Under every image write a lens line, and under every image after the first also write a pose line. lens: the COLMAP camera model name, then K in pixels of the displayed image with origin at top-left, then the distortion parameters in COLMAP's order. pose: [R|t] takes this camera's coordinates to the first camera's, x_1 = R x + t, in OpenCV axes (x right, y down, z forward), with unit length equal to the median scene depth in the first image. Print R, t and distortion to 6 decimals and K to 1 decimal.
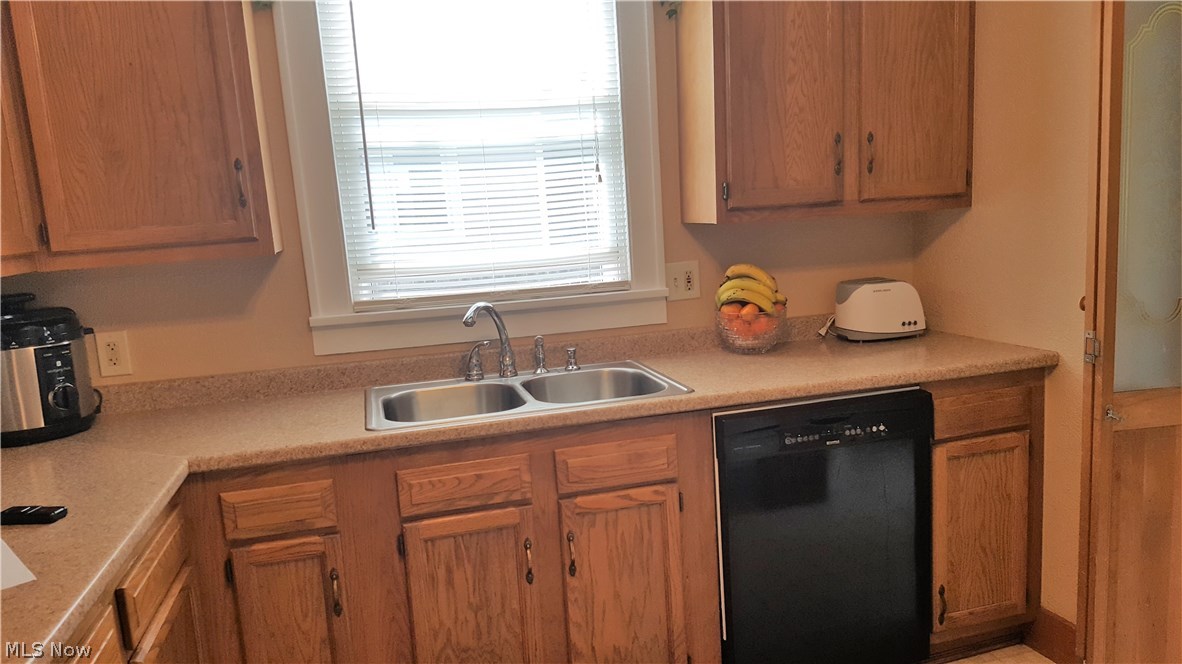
lens RADIAL K [[890.2, 0, 590.9], [0, 890.2, 352.2], [0, 0, 1]] dist [0.104523, -0.015621]
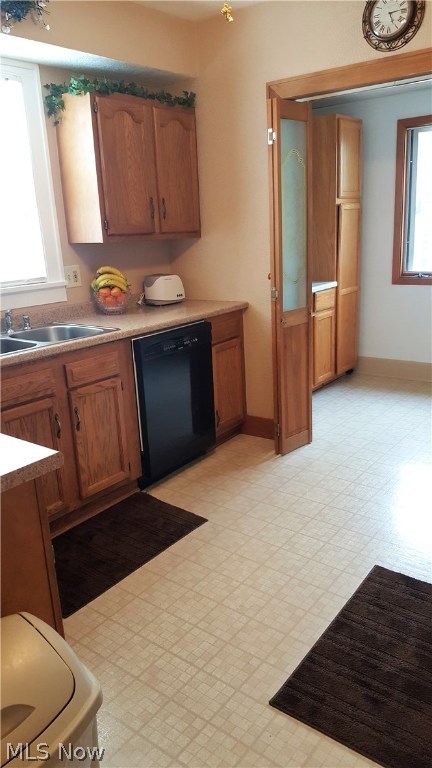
lens RADIAL K [[578.4, 0, 216.0], [0, 578.4, 385.5], [0, 0, 1]] dist [0.104523, -0.015621]
pose [[0.809819, -0.139792, 0.569782, -0.412518], [0.096679, 0.989718, 0.105412, 0.046511], [-0.578659, -0.030279, 0.815007, -0.150117]]
